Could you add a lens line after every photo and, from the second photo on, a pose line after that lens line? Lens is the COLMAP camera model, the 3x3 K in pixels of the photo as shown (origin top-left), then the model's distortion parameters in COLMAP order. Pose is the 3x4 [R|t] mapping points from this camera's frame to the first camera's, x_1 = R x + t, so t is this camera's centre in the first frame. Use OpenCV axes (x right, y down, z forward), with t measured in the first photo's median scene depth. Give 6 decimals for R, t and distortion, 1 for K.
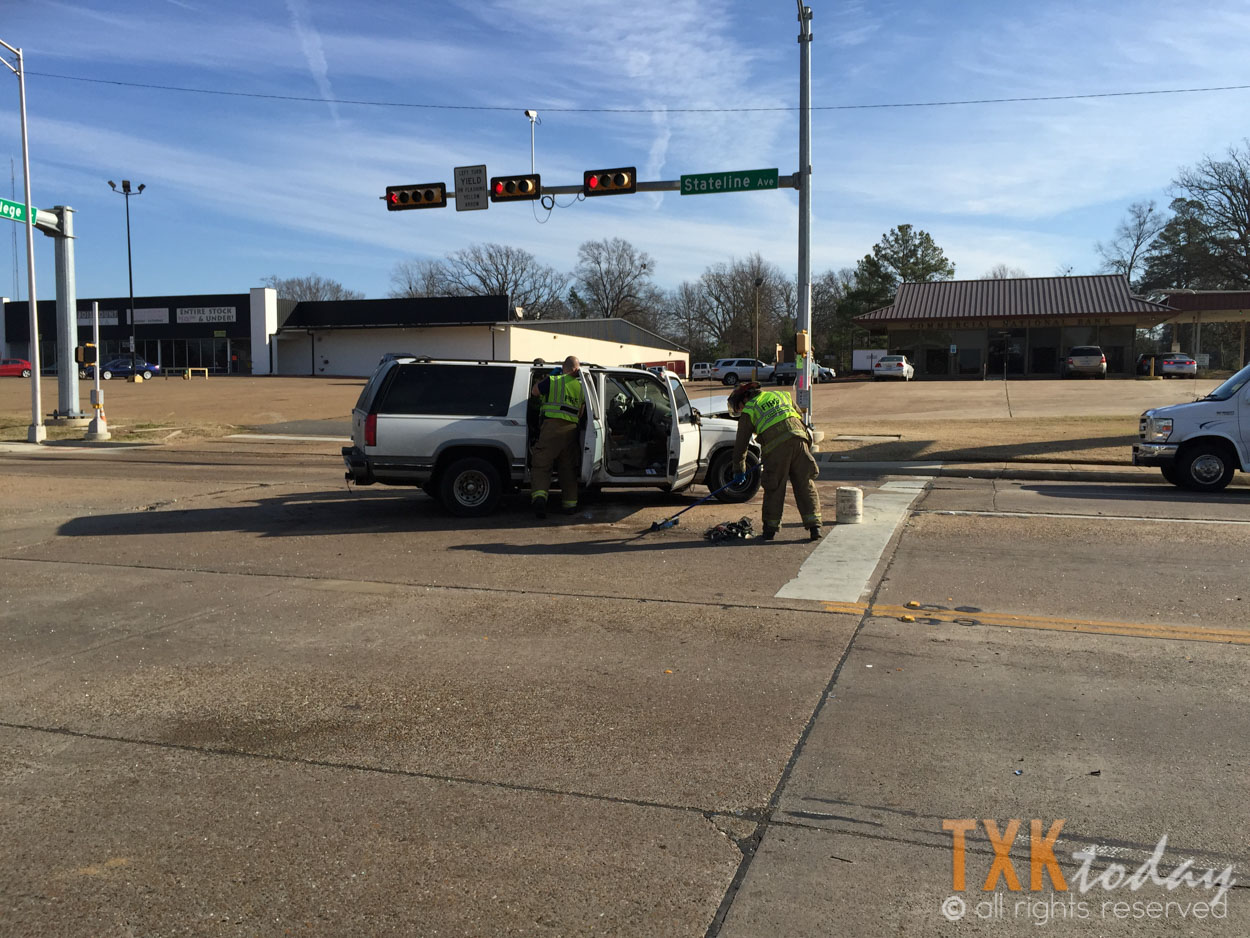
lens RADIAL K [[1079.2, 0, 620.1], [0, 1079.2, 428.4], [0, 0, 1]] dist [0.098939, -0.145219]
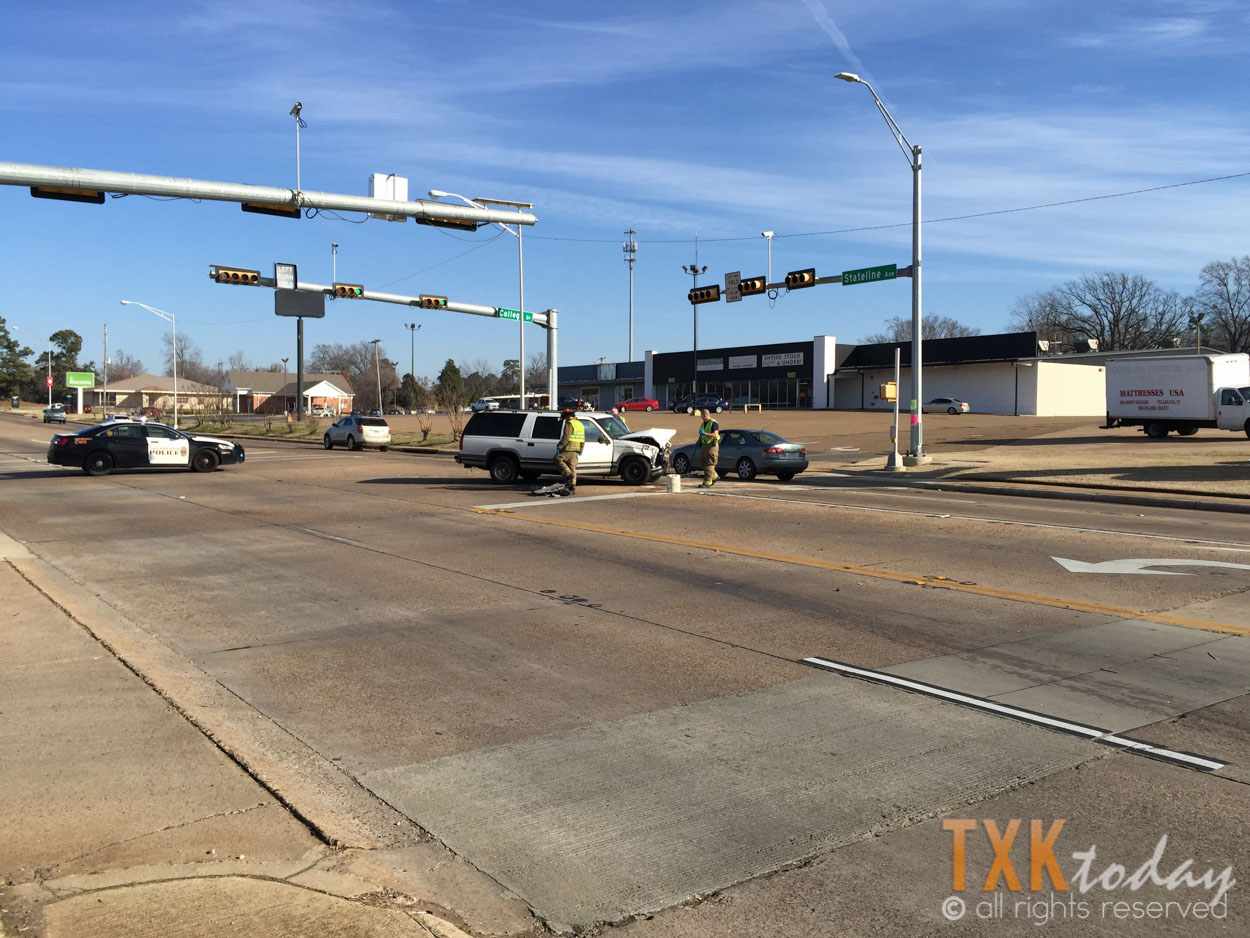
lens RADIAL K [[1079.2, 0, 620.1], [0, 1079.2, 428.4], [0, 0, 1]] dist [0.098939, -0.145219]
pose [[0.811002, 0.010071, -0.584956, 0.247771], [-0.026395, 0.999464, -0.019387, 0.001284], [0.584447, 0.031163, 0.810833, -0.113846]]
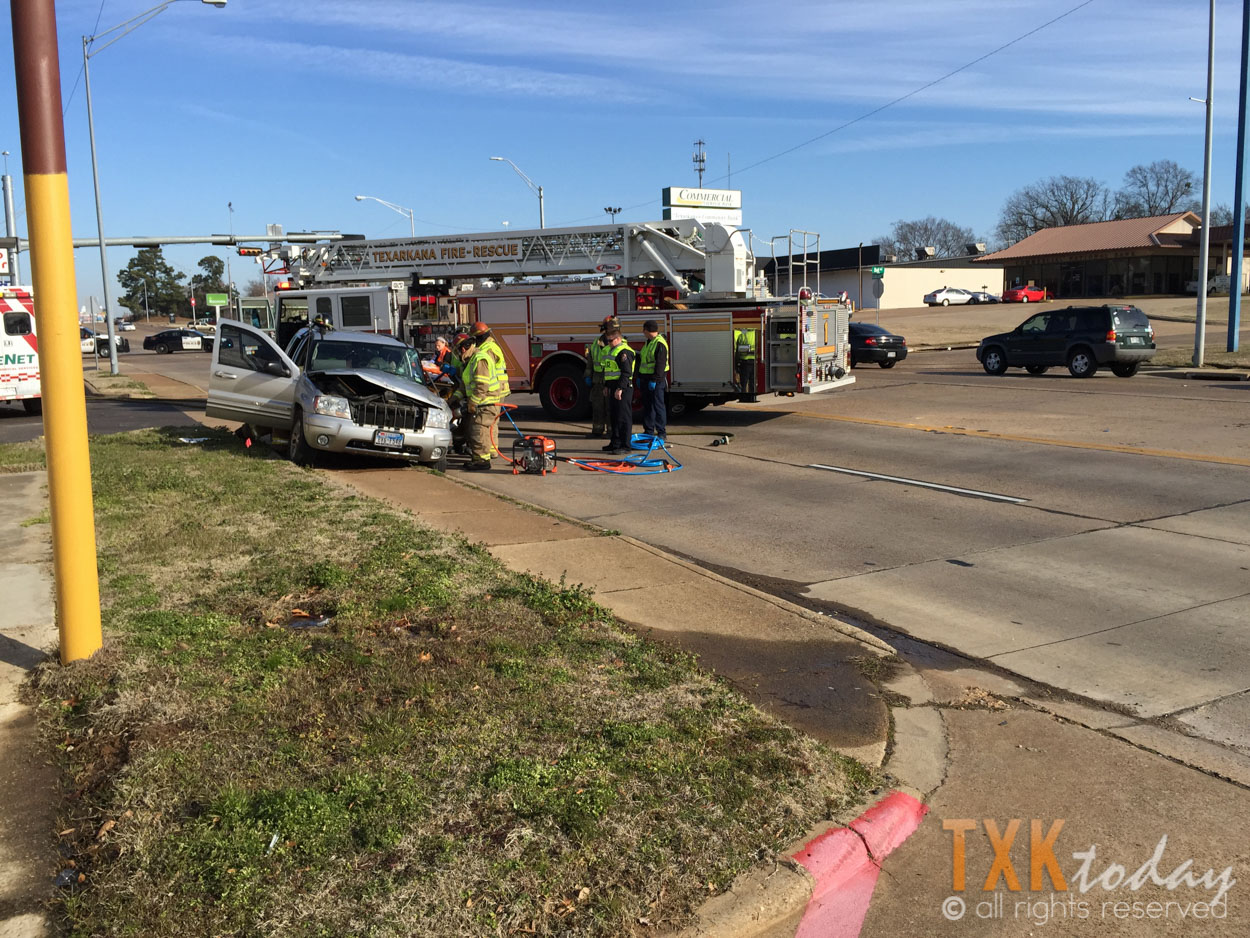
lens RADIAL K [[1079.2, 0, 620.1], [0, 1079.2, 428.4], [0, 0, 1]] dist [0.098939, -0.145219]
pose [[0.729742, 0.051903, -0.681750, 0.788383], [-0.001243, 0.997214, 0.074589, 0.008255], [0.683721, -0.053583, 0.727773, -0.322467]]
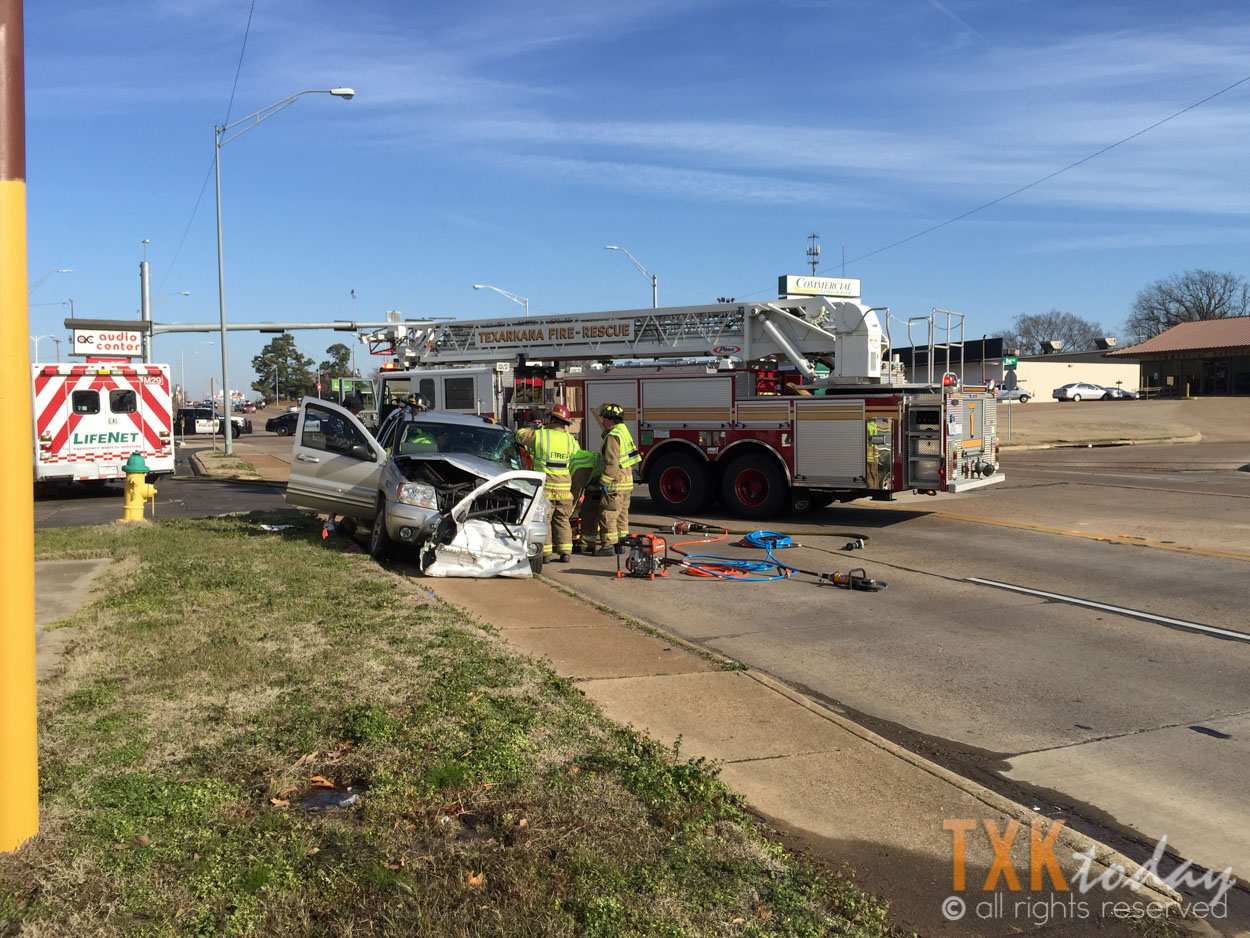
lens RADIAL K [[1079.2, 0, 620.1], [0, 1079.2, 428.4], [0, 0, 1]] dist [0.098939, -0.145219]
pose [[0.656989, 0.008645, -0.753851, 0.781355], [-0.020688, 0.999764, -0.006564, 0.008425], [0.753616, 0.019908, 0.657013, -0.316129]]
